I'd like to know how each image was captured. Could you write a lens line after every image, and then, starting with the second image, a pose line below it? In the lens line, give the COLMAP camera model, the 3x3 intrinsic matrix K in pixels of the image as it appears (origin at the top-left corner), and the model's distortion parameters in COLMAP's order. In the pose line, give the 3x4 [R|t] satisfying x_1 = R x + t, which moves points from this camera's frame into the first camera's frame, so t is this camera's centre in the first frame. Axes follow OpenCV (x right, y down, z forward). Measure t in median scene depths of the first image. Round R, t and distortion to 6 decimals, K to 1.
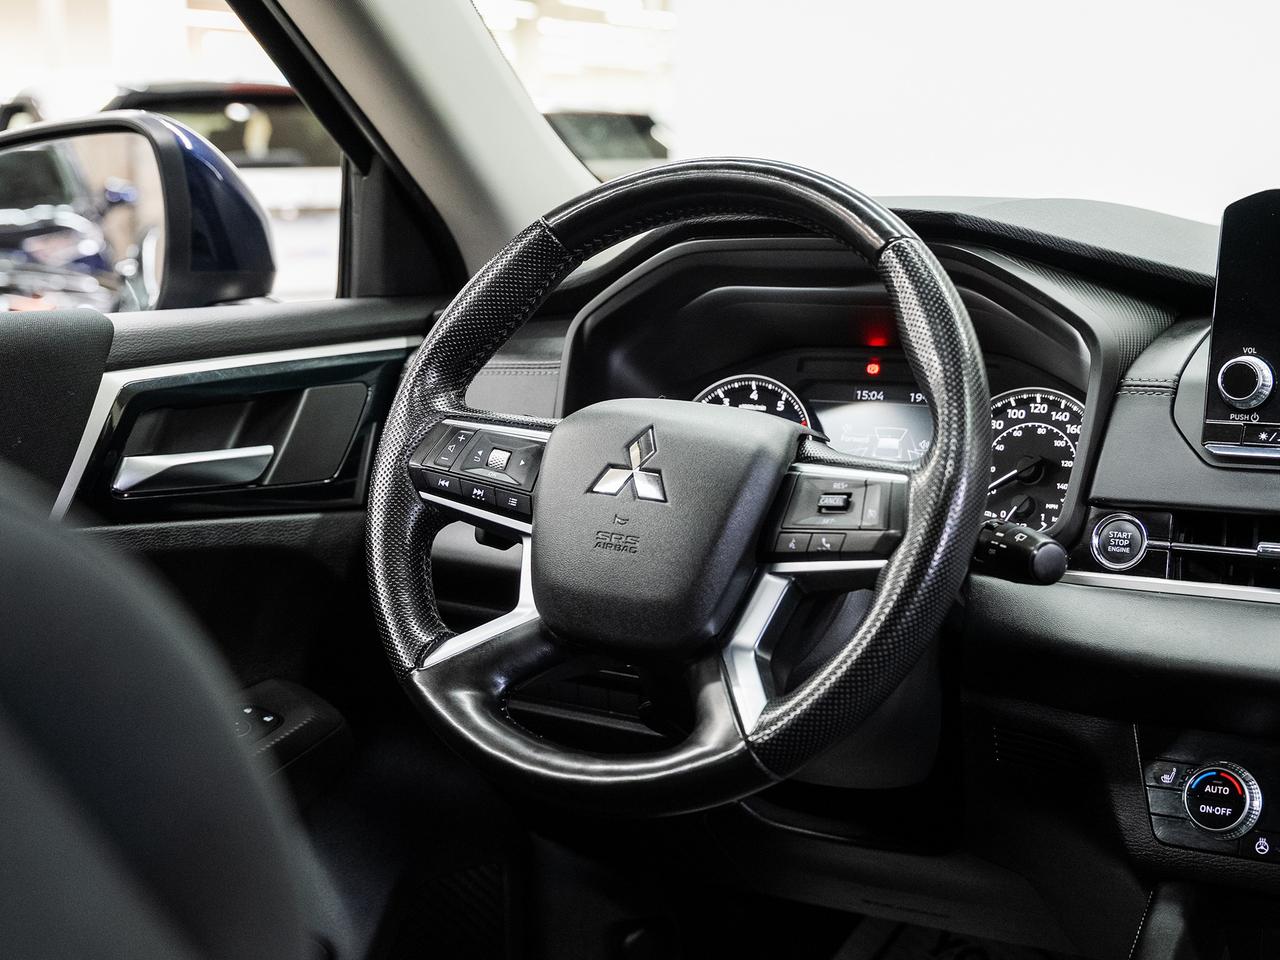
lens RADIAL K [[2095.3, 0, 640.0], [0, 2095.3, 480.0], [0, 0, 1]] dist [-0.029269, 0.024536]
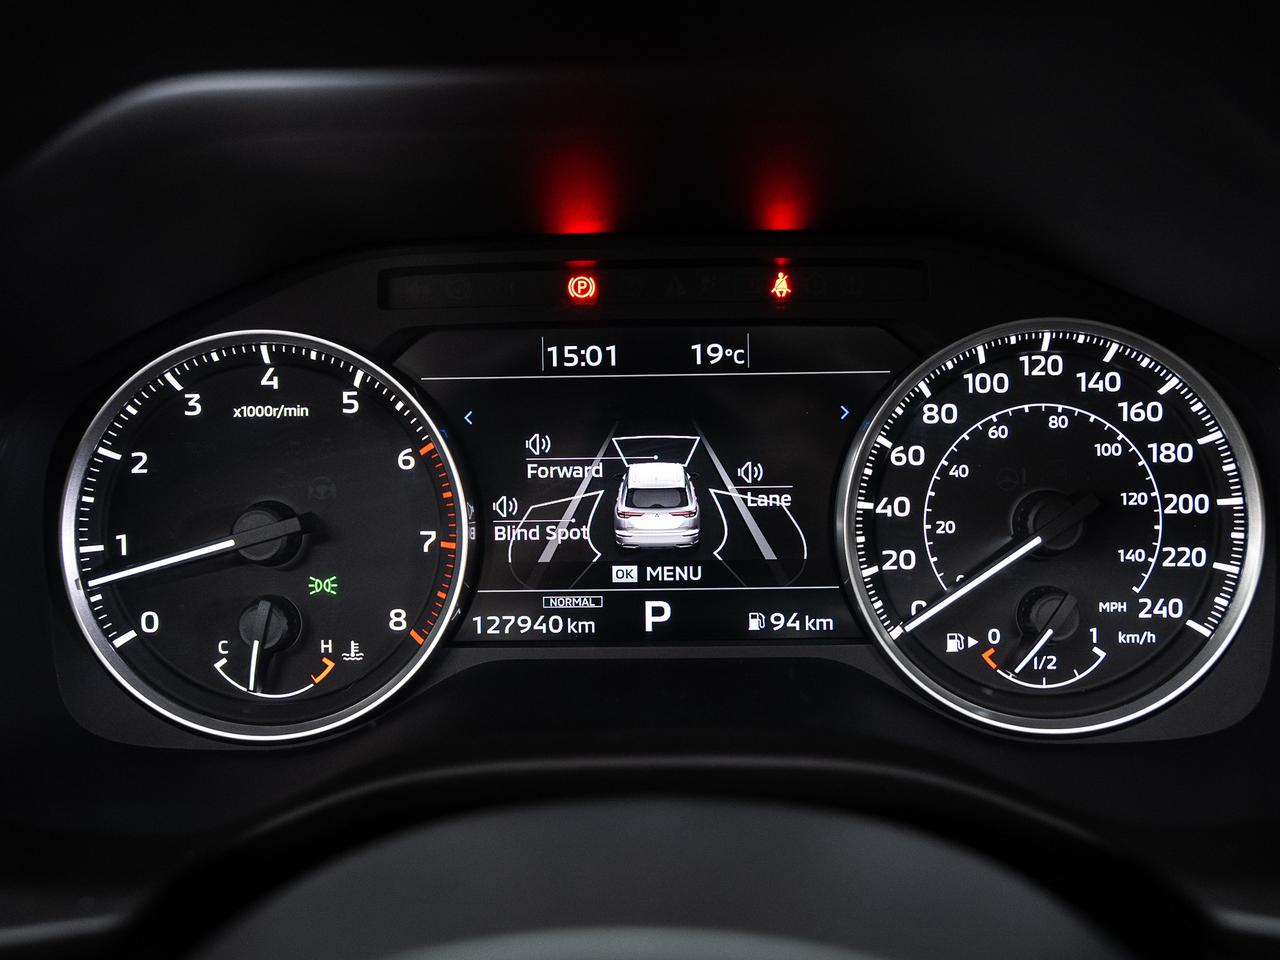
lens RADIAL K [[1162.4, 0, 640.0], [0, 1162.4, 480.0], [0, 0, 1]] dist [-0.004871, -0.002800]
pose [[0.875330, -0.185971, 0.446332, 0.016402], [0.080156, 0.966116, 0.245348, -0.074414], [-0.476836, -0.178985, 0.860576, 0.836698]]
